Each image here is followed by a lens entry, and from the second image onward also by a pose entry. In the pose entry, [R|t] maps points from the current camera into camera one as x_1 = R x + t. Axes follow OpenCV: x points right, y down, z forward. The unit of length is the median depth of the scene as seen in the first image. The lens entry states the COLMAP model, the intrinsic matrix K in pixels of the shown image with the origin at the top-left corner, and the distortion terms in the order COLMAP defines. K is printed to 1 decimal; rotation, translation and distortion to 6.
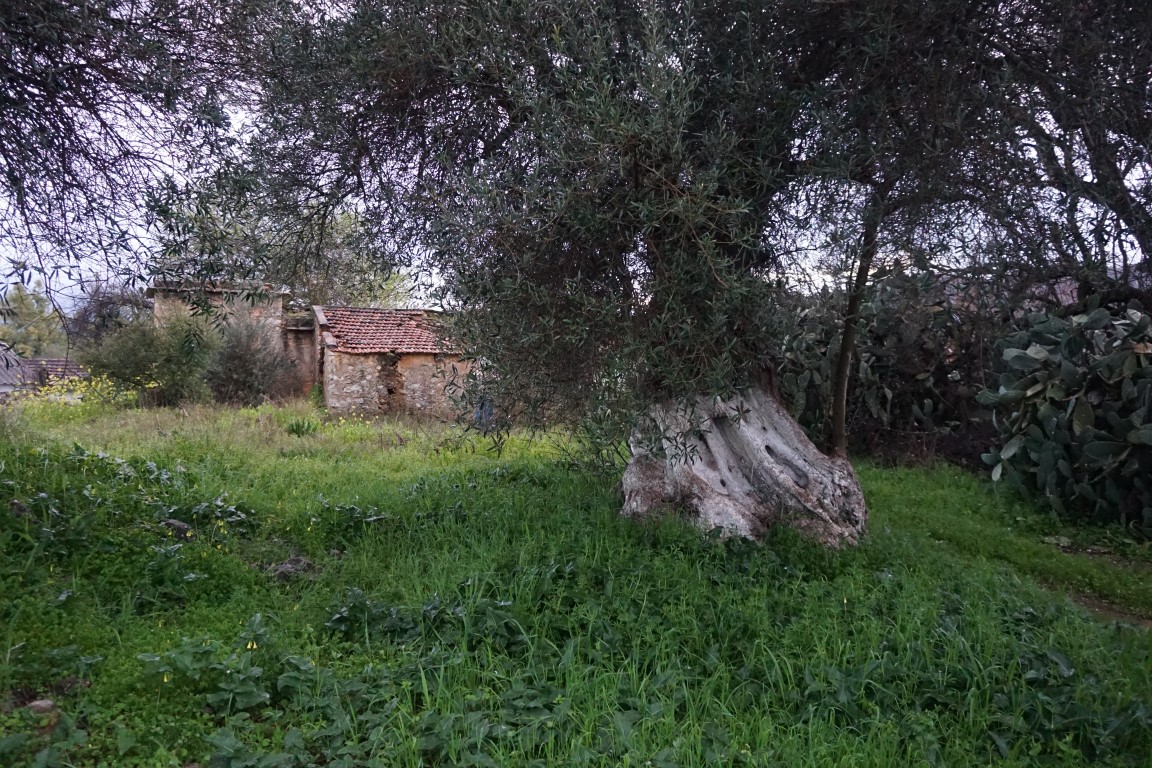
lens RADIAL K [[822.2, 0, 567.9], [0, 822.2, 390.0], [0, 0, 1]] dist [-0.039653, 0.019125]
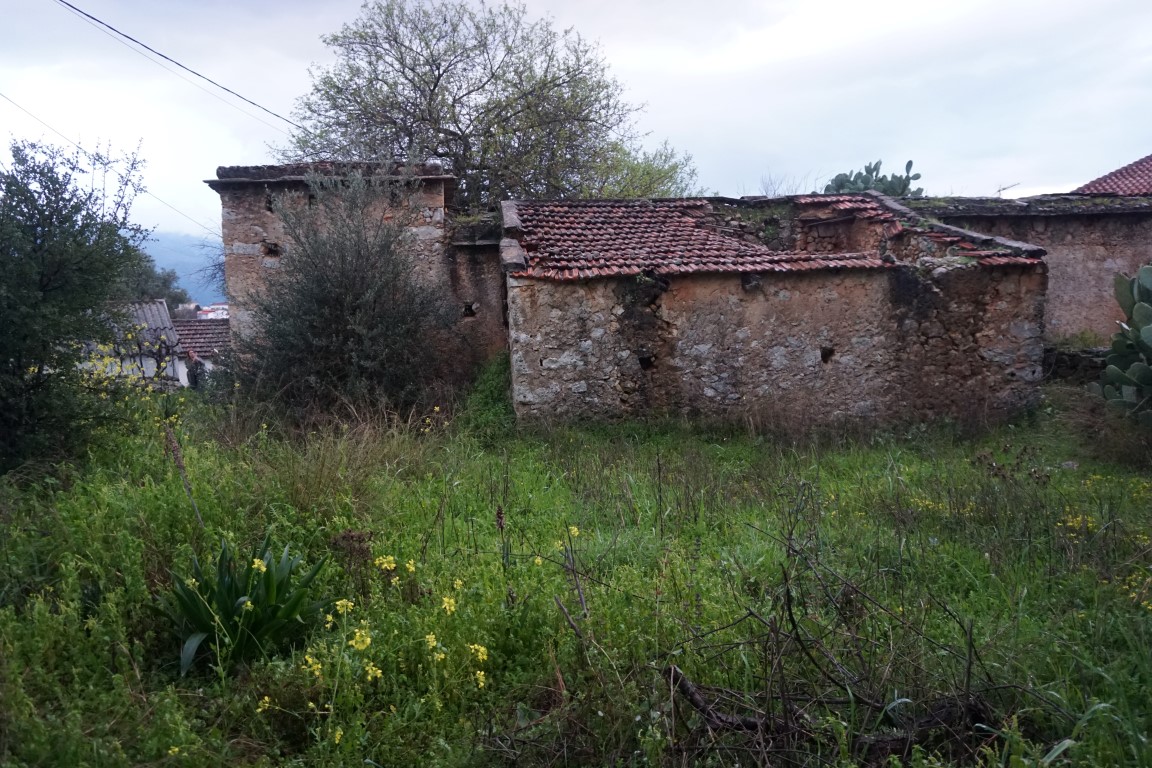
lens RADIAL K [[822.2, 0, 576.9], [0, 822.2, 386.1], [0, 0, 1]] dist [-0.039653, 0.019125]
pose [[0.952444, -0.012590, -0.304453, -0.276343], [0.032112, 0.997730, 0.059200, -0.031847], [0.303016, -0.066161, 0.950686, 1.338626]]
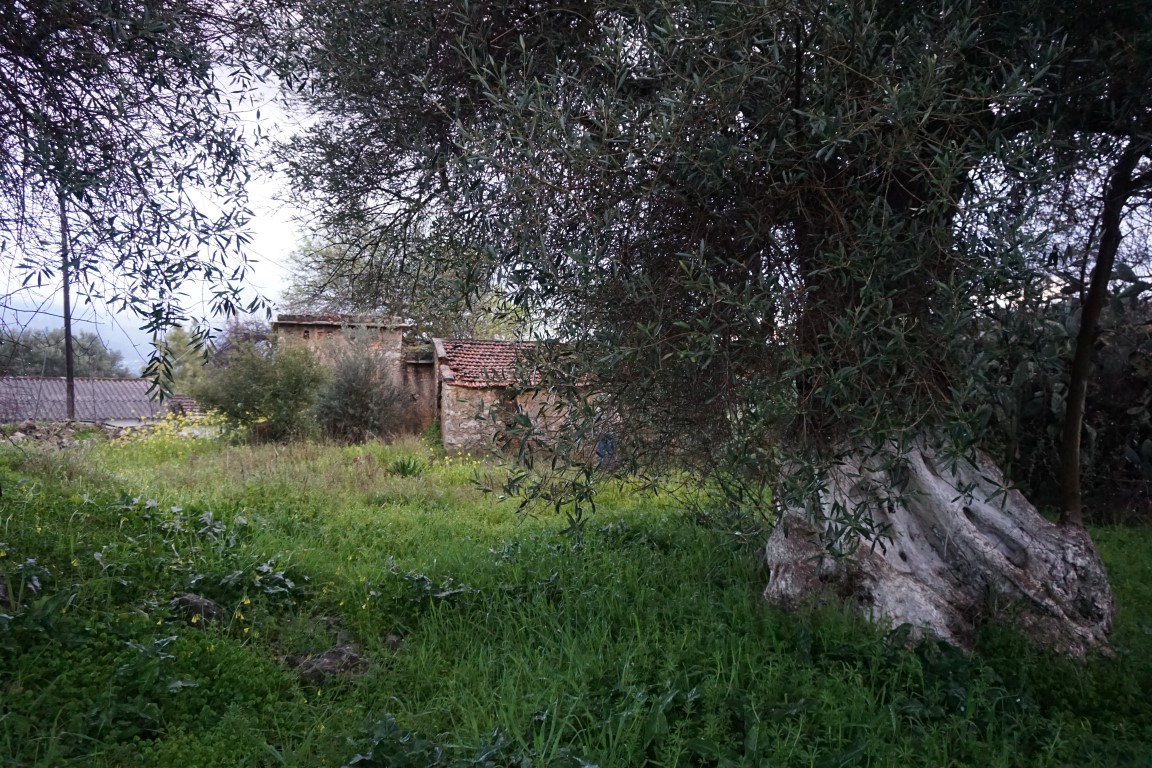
lens RADIAL K [[822.2, 0, 575.9], [0, 822.2, 388.1], [0, 0, 1]] dist [-0.039653, 0.019125]
pose [[0.988790, -0.004880, -0.149234, 0.004841], [-0.001591, 0.999064, -0.043216, -0.005741], [0.149306, 0.042969, 0.987857, 0.172603]]
